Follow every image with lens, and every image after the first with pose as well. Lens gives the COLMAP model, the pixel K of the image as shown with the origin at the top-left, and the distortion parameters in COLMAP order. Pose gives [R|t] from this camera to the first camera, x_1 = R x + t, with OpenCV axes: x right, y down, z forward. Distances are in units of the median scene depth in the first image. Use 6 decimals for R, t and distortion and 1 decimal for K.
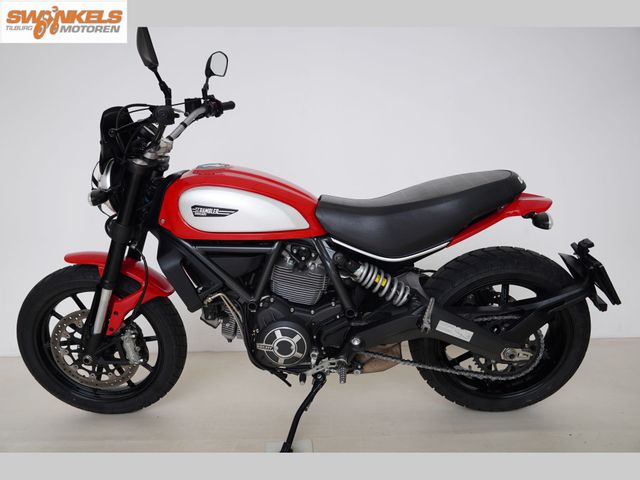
lens RADIAL K [[503.4, 0, 320.0], [0, 503.4, 240.0], [0, 0, 1]] dist [-0.017108, -0.002209]
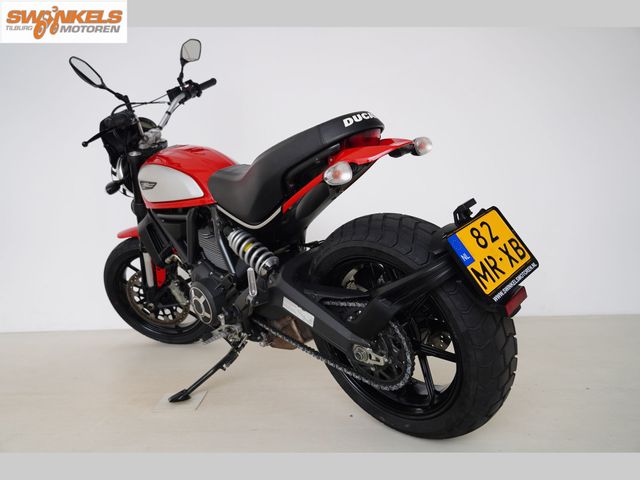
lens RADIAL K [[503.4, 0, 320.0], [0, 503.4, 240.0], [0, 0, 1]] dist [-0.017108, -0.002209]
pose [[0.623405, 0.009610, -0.781840, 0.974829], [-0.052154, 0.998209, -0.029316, 0.089440], [0.780158, 0.059052, 0.622789, 0.524092]]
